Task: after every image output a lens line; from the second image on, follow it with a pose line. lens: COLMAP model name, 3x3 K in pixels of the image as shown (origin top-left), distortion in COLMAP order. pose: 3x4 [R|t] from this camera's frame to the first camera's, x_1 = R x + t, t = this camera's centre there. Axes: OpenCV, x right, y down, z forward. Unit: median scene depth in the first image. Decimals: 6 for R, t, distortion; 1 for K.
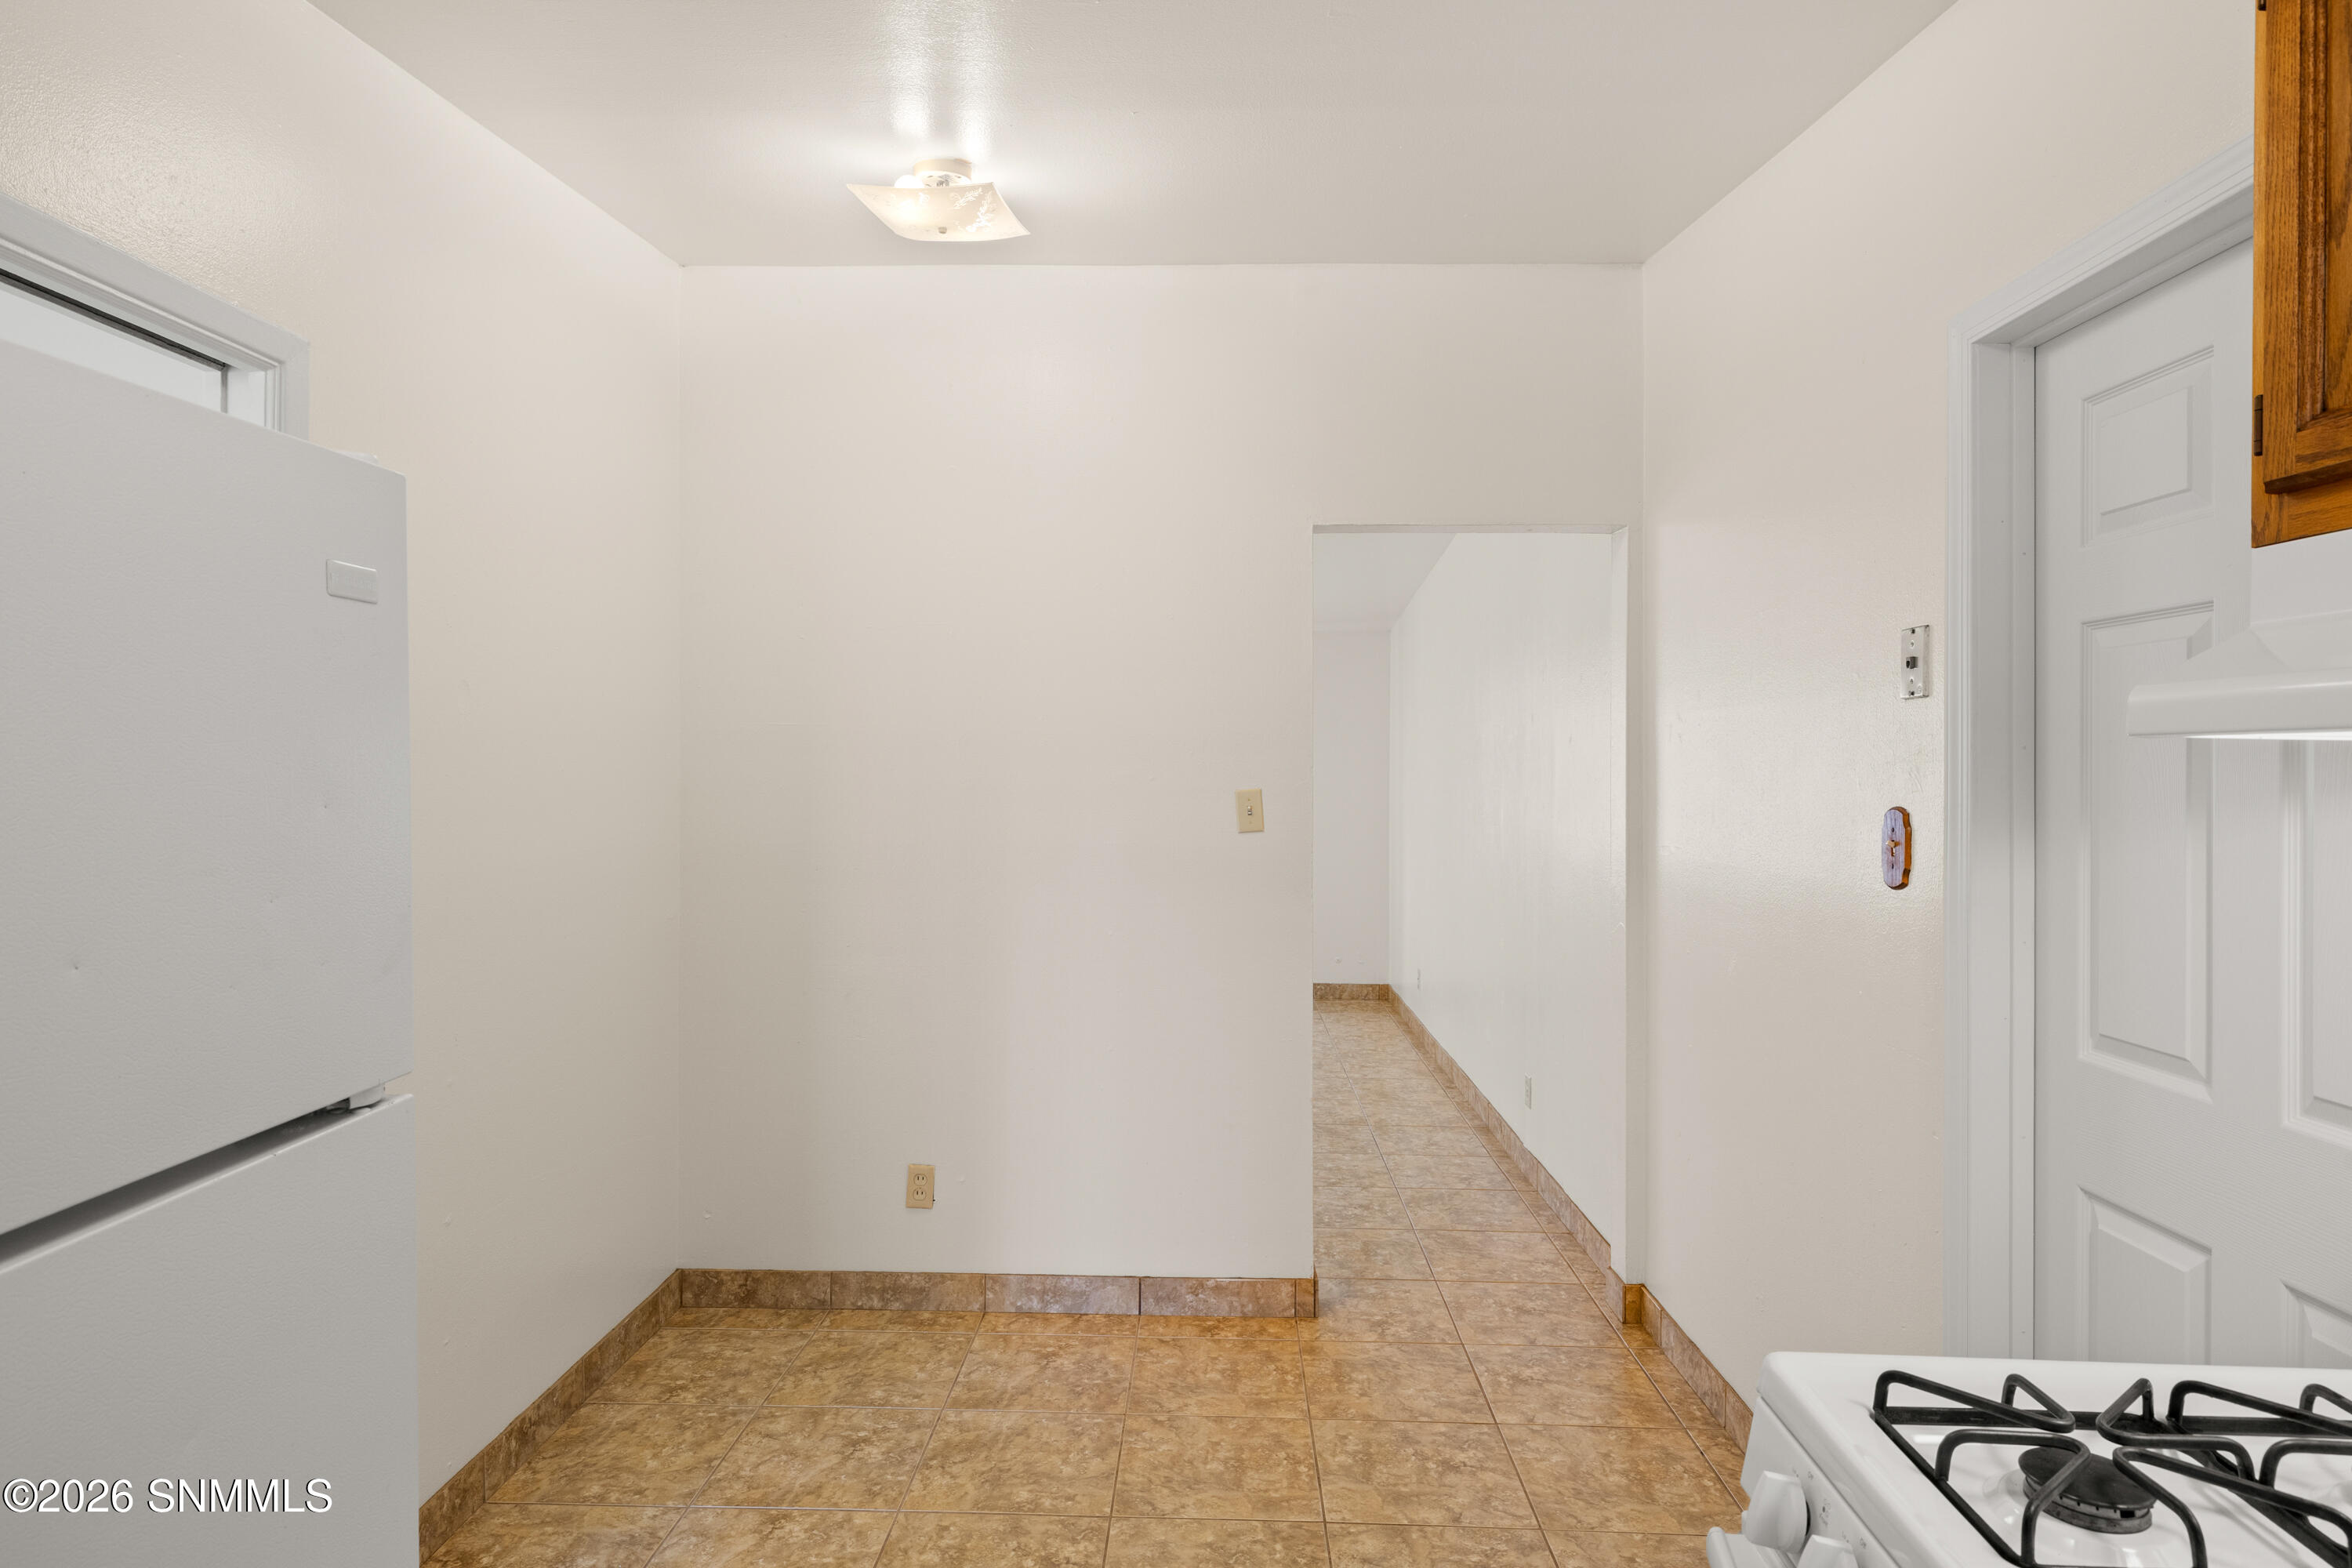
lens RADIAL K [[1298.9, 0, 1169.7], [0, 1298.9, 788.2], [0, 0, 1]] dist [-0.004198, 0.000317]
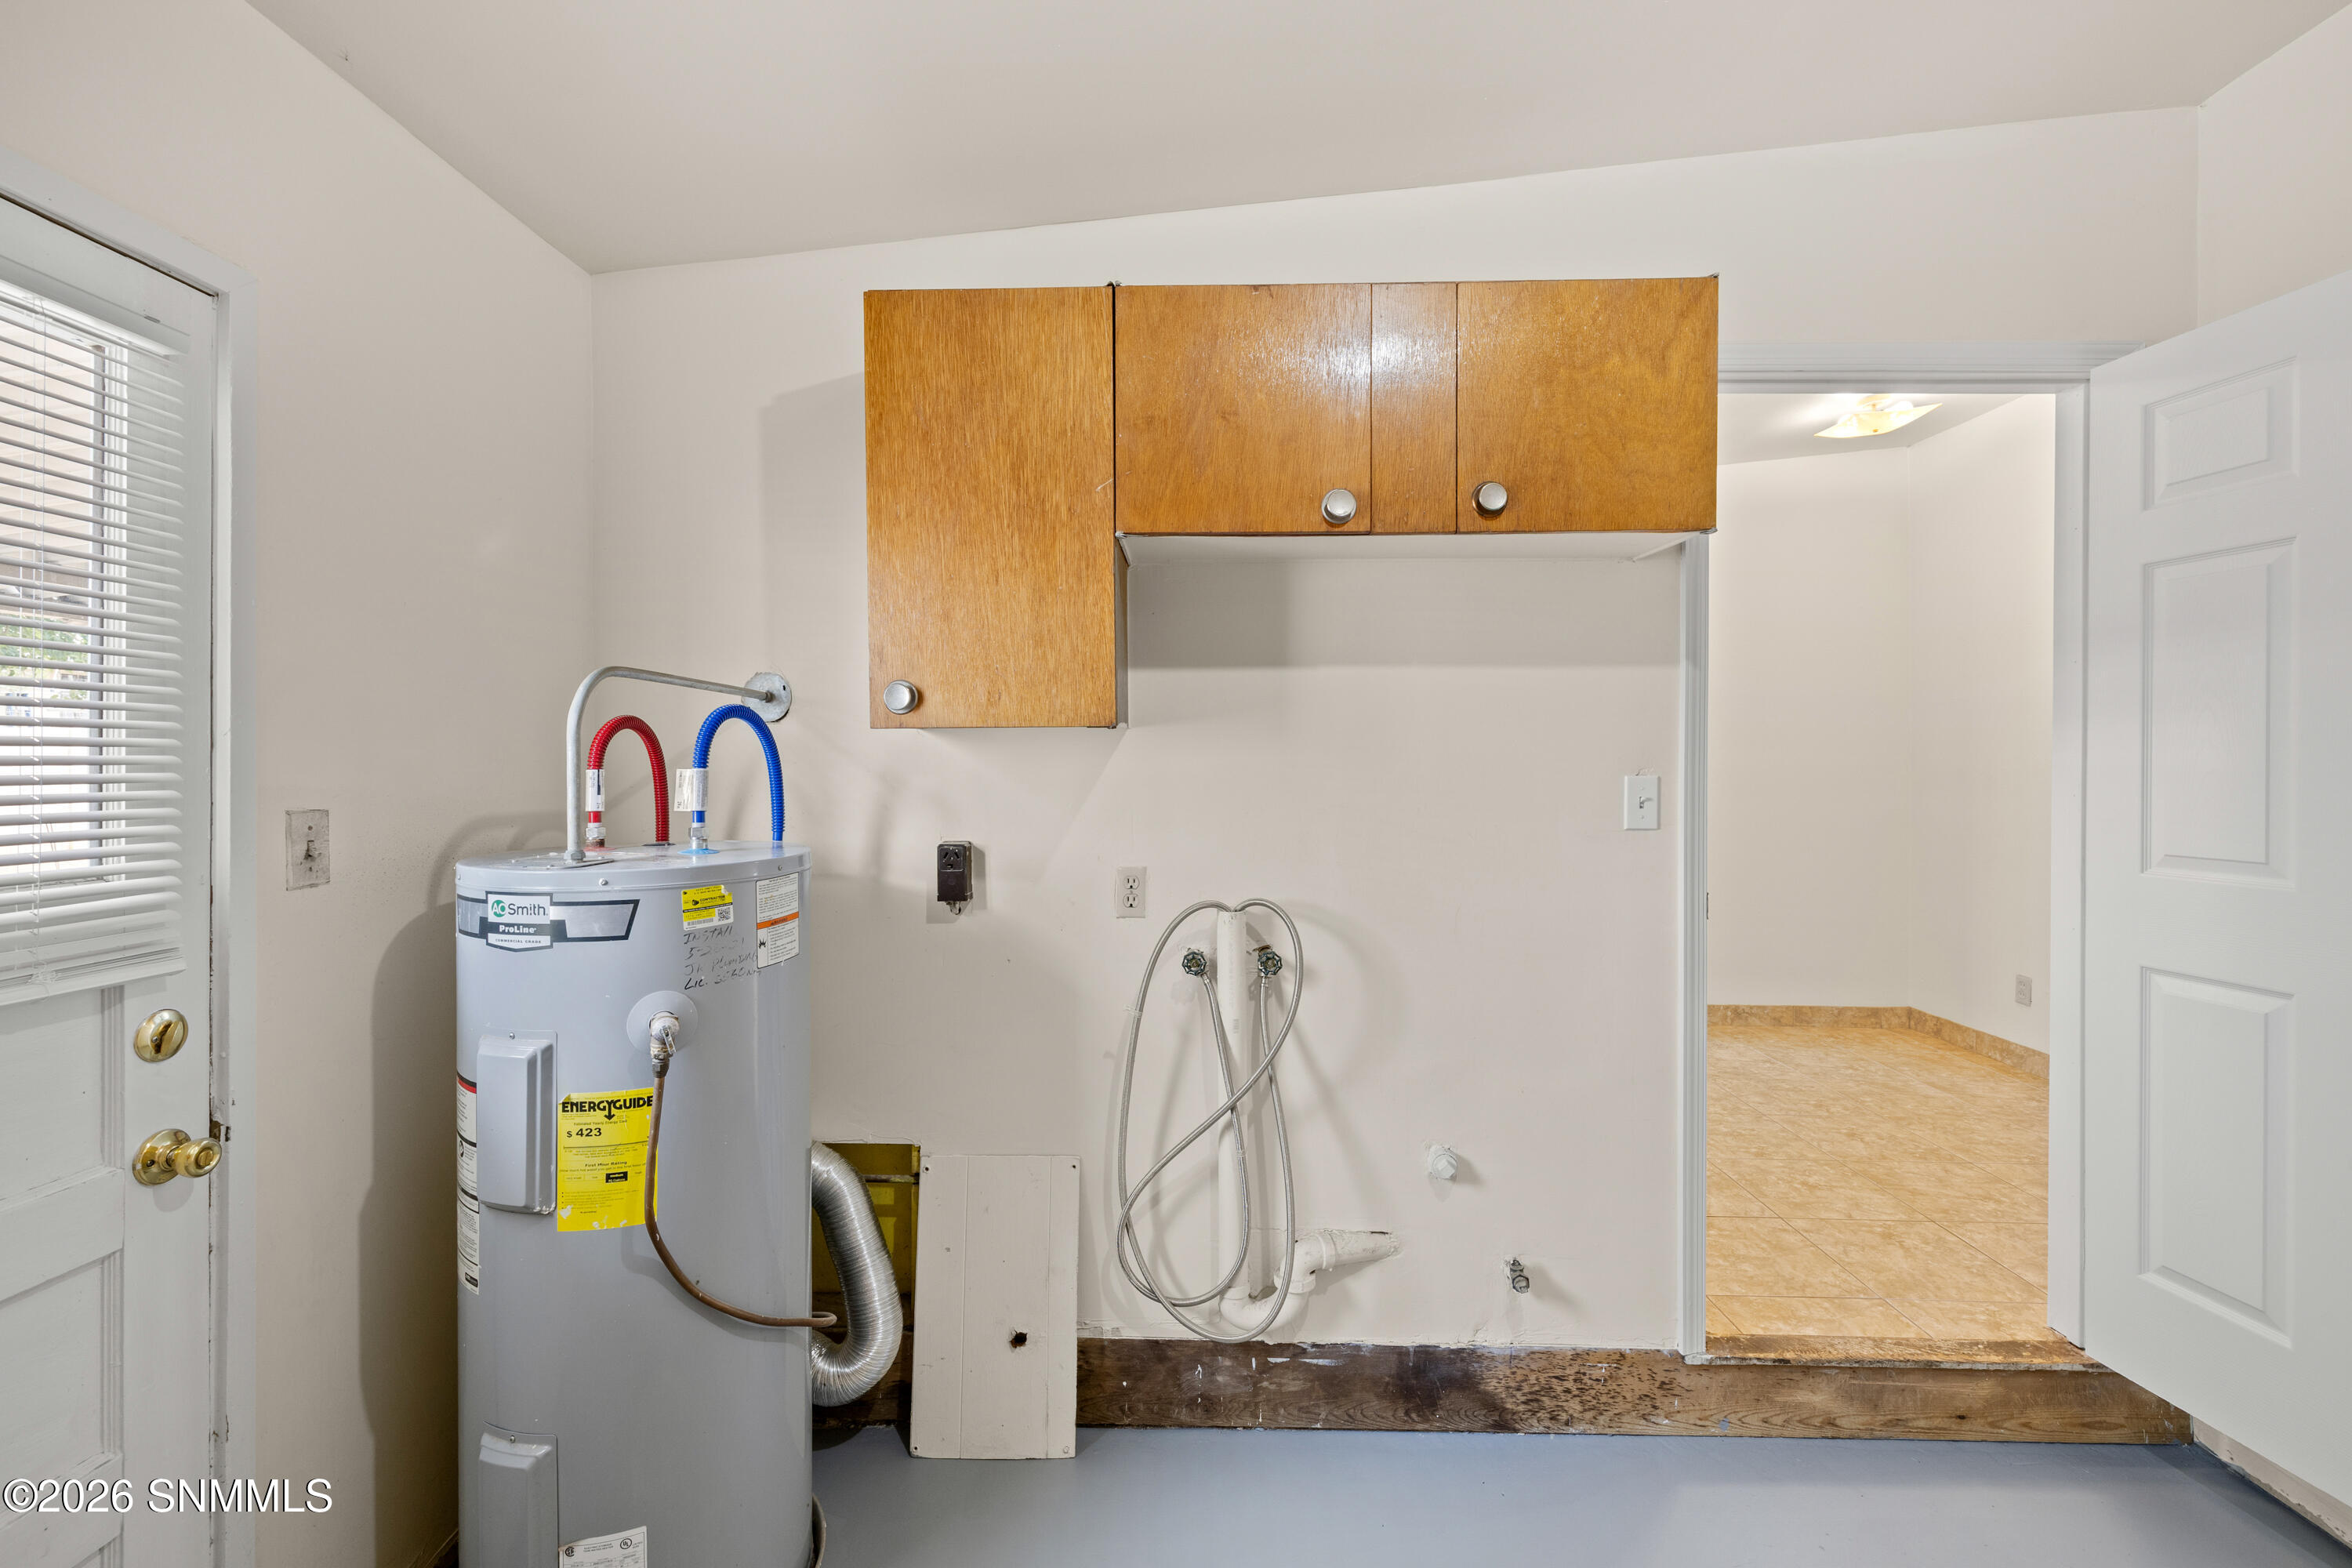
lens RADIAL K [[1000.6, 0, 1177.1], [0, 1000.6, 771.1], [0, 0, 1]] dist [-0.000384, 0.000665]
pose [[0.016308, 0.008630, -0.999830, 1.182586], [-0.004597, 0.999953, 0.008556, 0.048629], [0.999856, 0.004457, 0.016347, -0.035127]]
